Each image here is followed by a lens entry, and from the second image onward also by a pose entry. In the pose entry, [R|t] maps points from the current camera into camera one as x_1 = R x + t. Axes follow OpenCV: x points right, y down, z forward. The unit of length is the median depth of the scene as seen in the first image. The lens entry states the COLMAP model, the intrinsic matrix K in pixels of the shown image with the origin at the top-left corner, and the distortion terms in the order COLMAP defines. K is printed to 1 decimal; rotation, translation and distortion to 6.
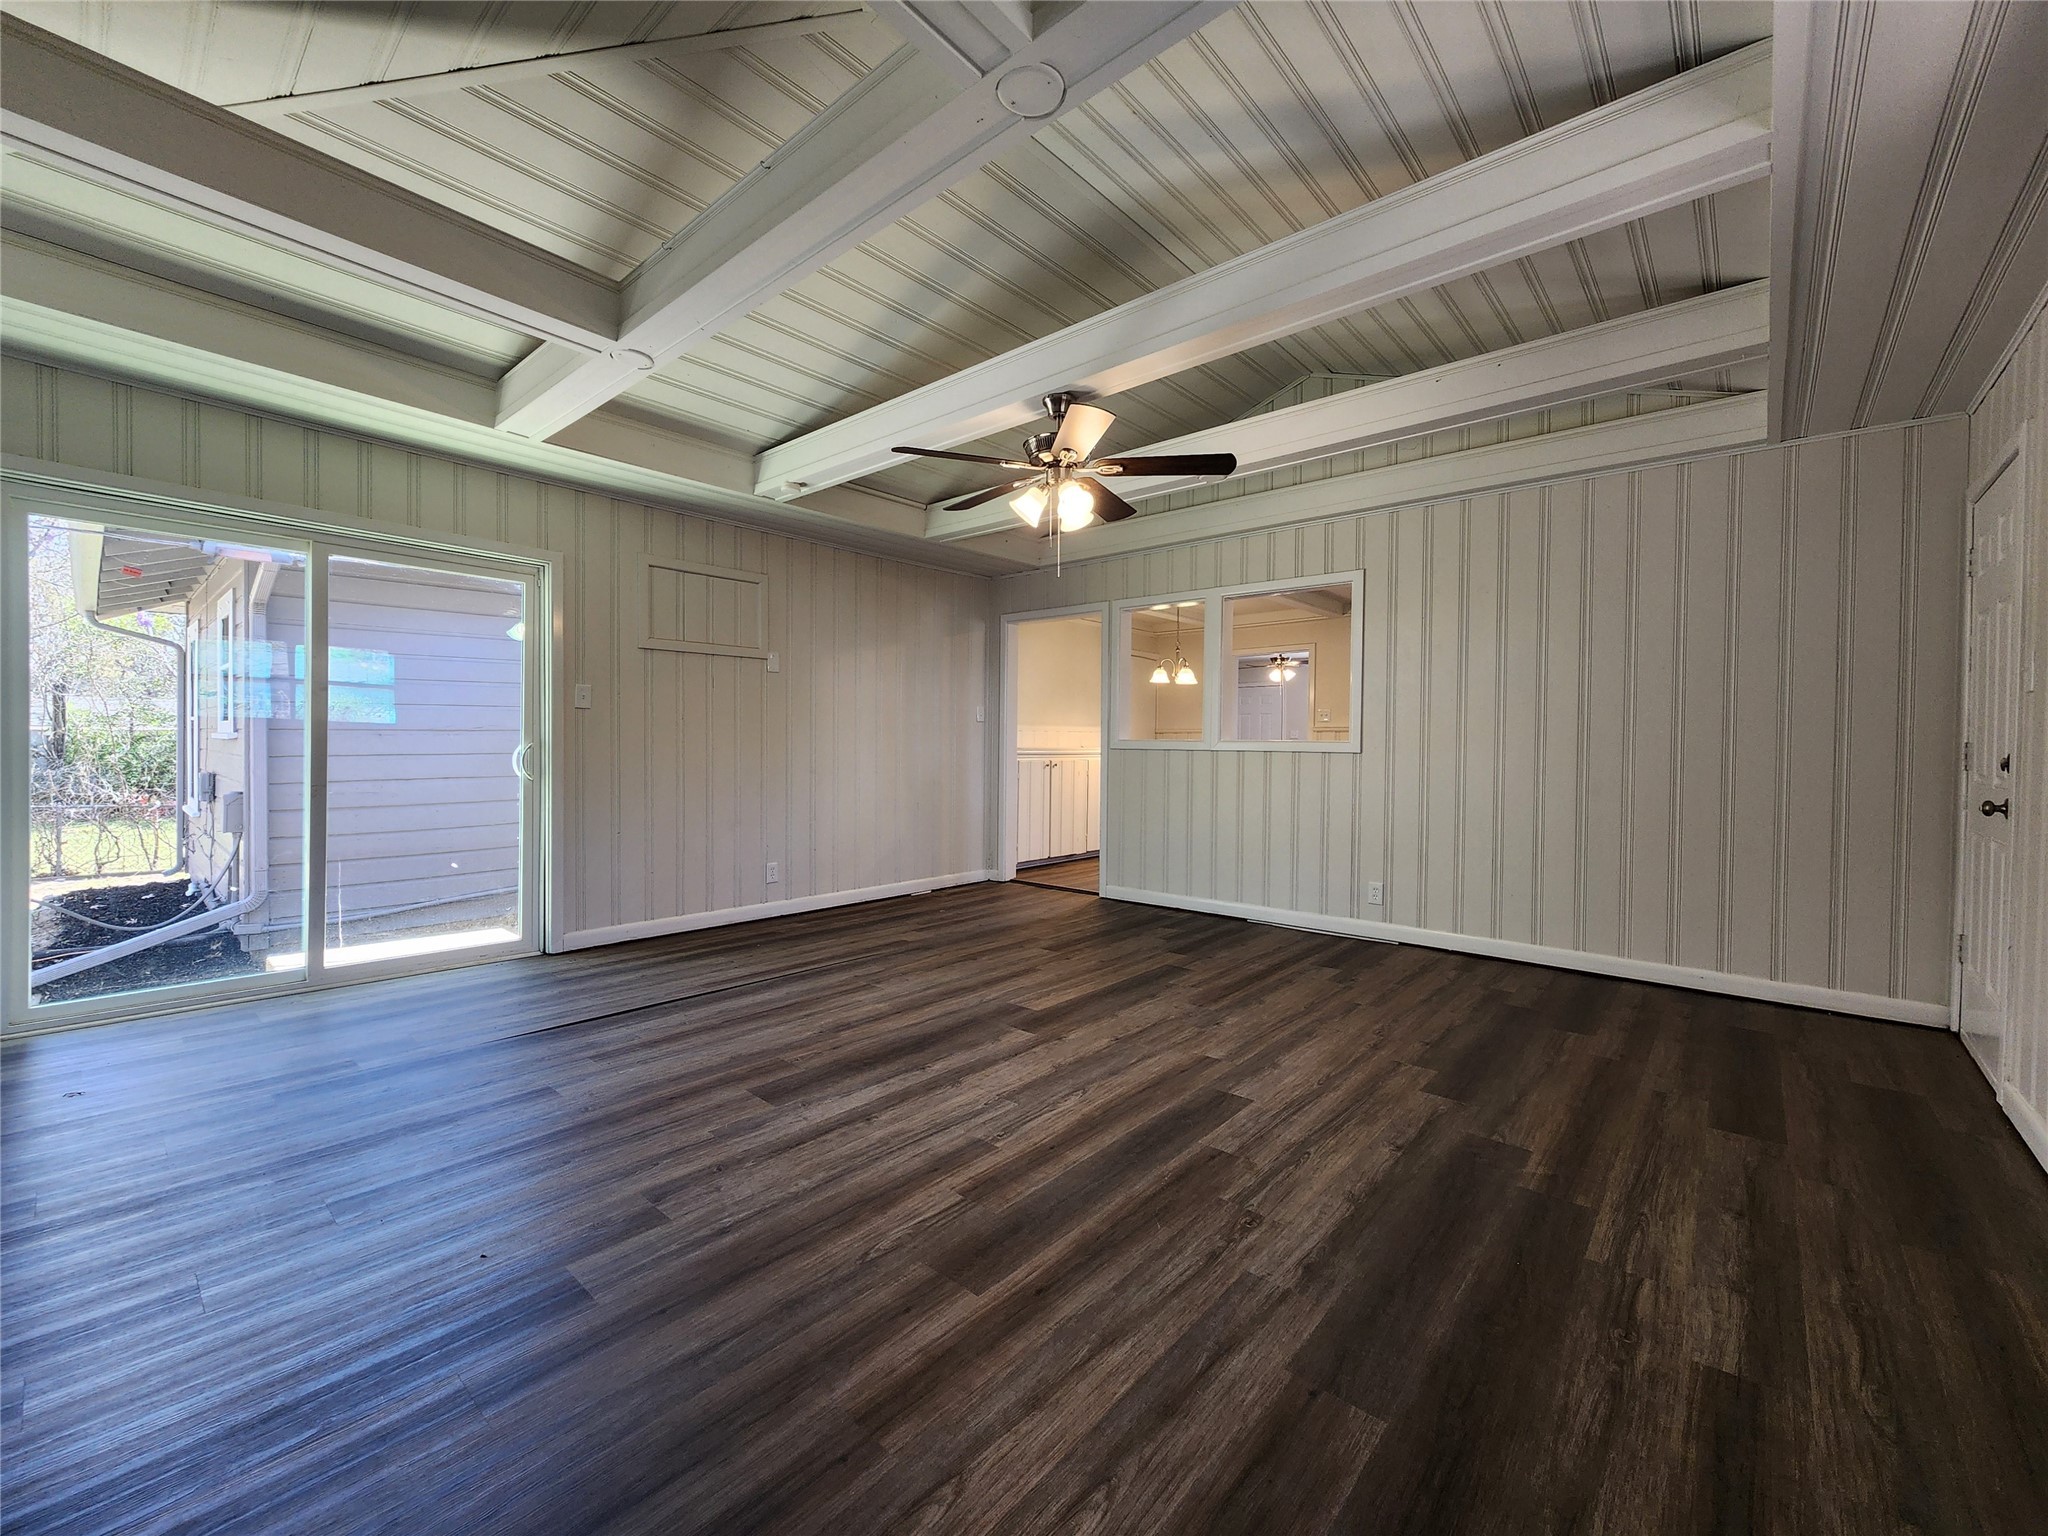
lens RADIAL K [[837.2, 0, 1022.1], [0, 837.2, 755.1], [0, 0, 1]] dist [0.002471, -0.001184]
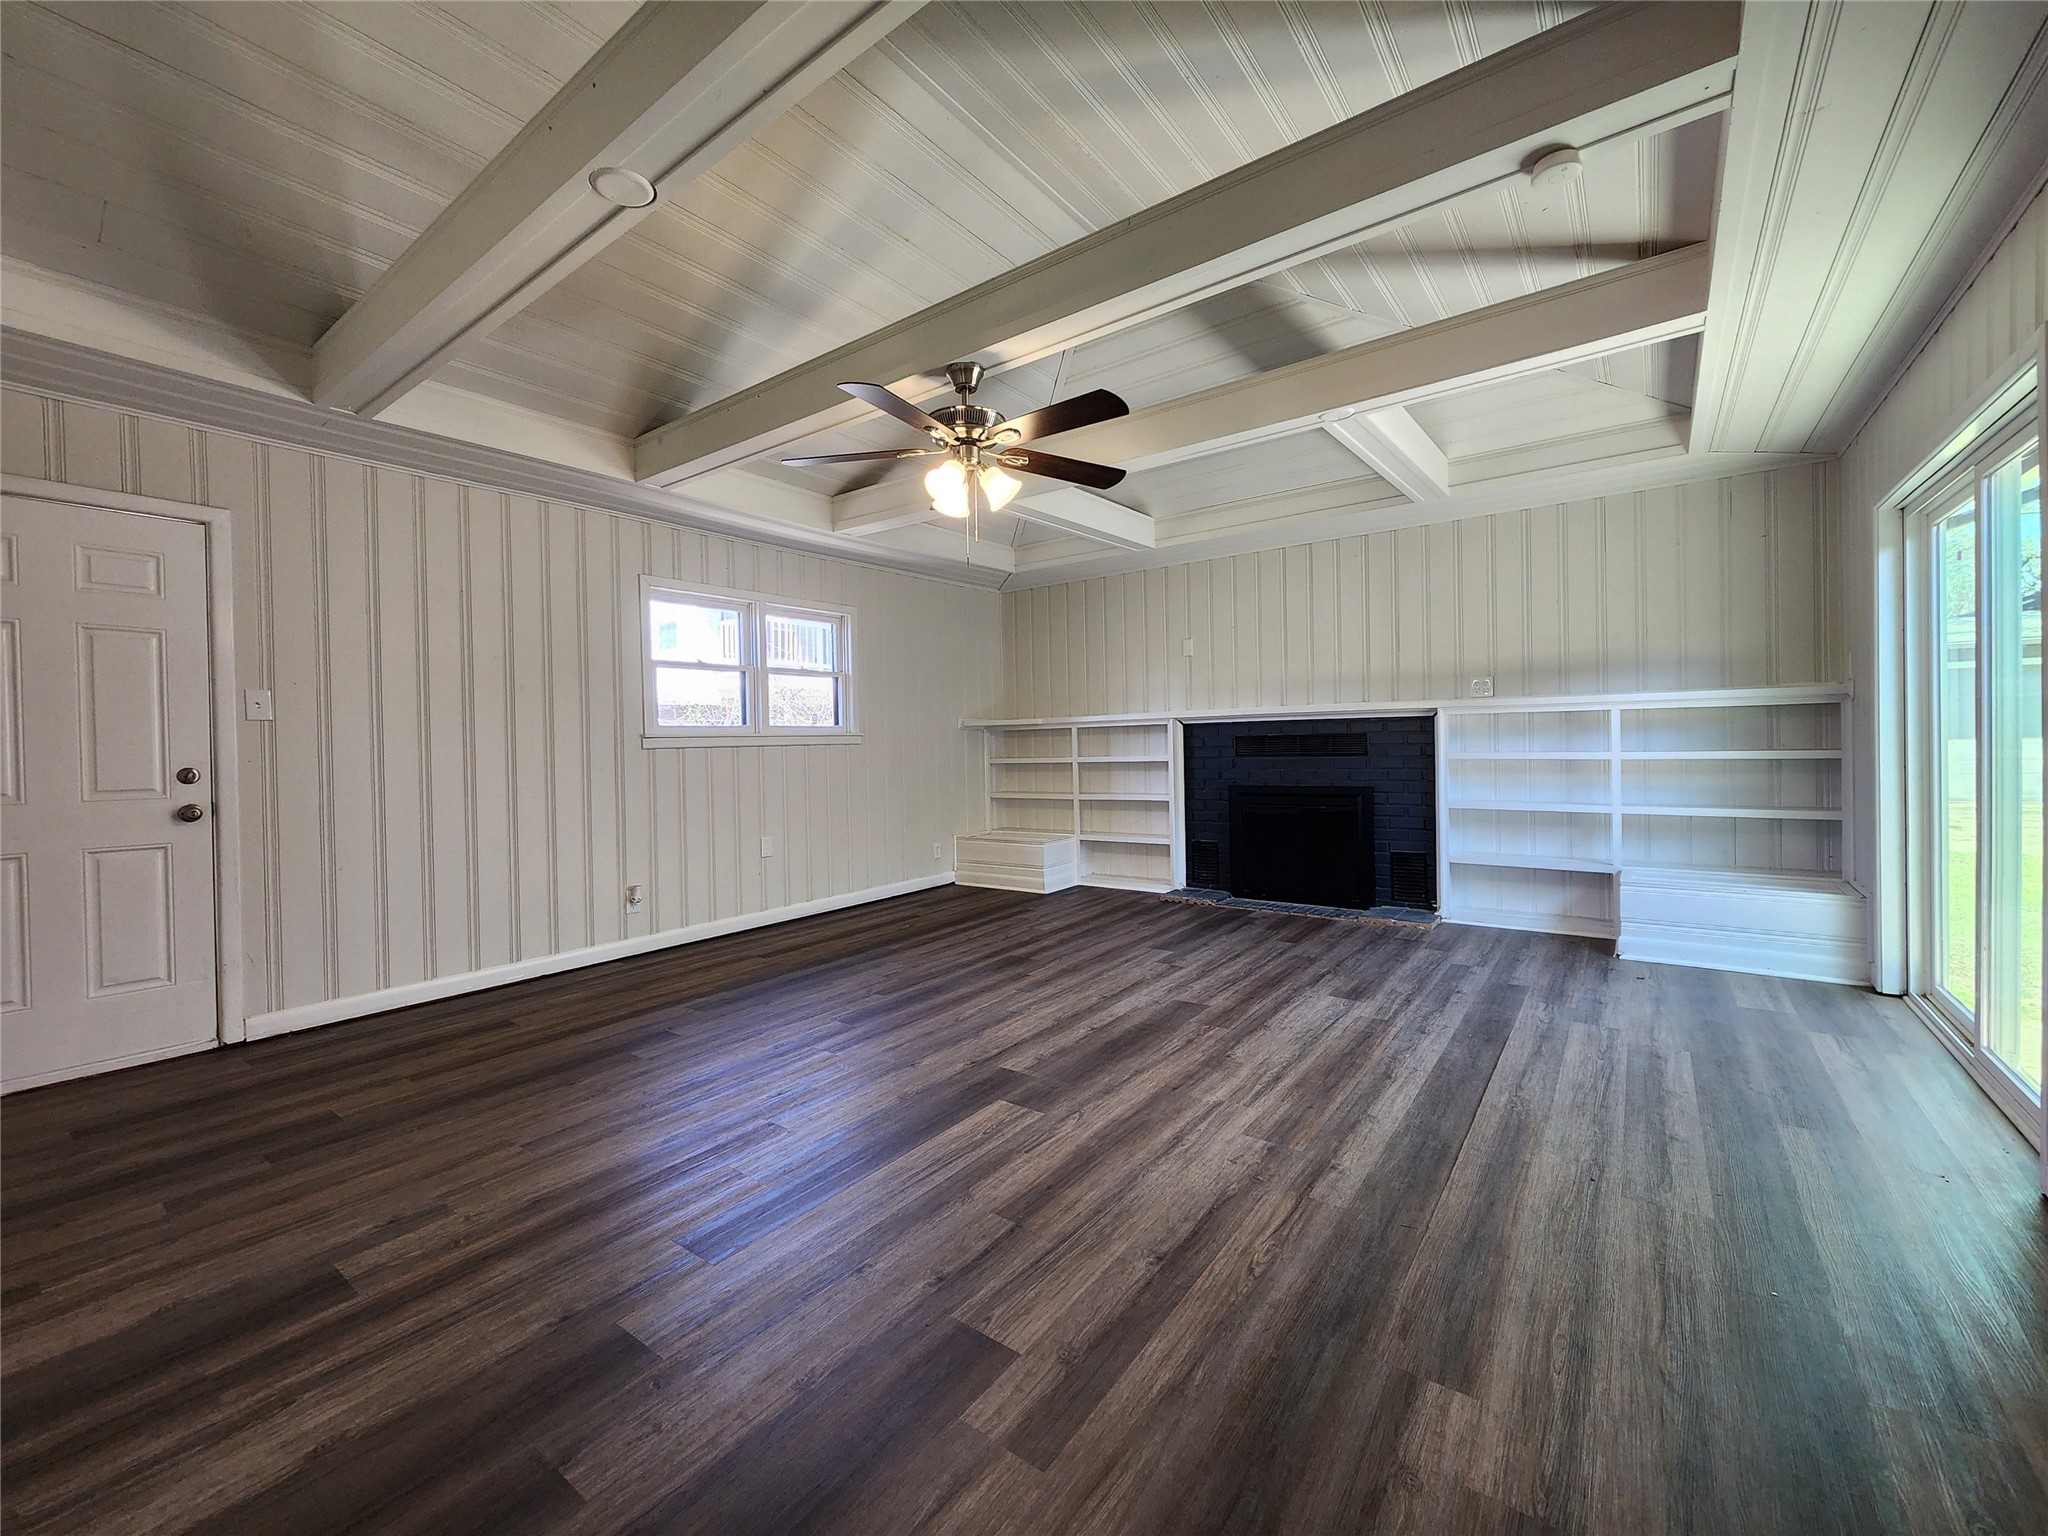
lens RADIAL K [[837.2, 0, 1022.1], [0, 837.2, 755.1], [0, 0, 1]] dist [0.002471, -0.001184]
pose [[-0.996812, 0.012925, -0.078737, 0.061846], [0.010692, 0.999530, 0.028720, -0.036194], [0.079072, 0.027787, -0.996482, 2.001728]]
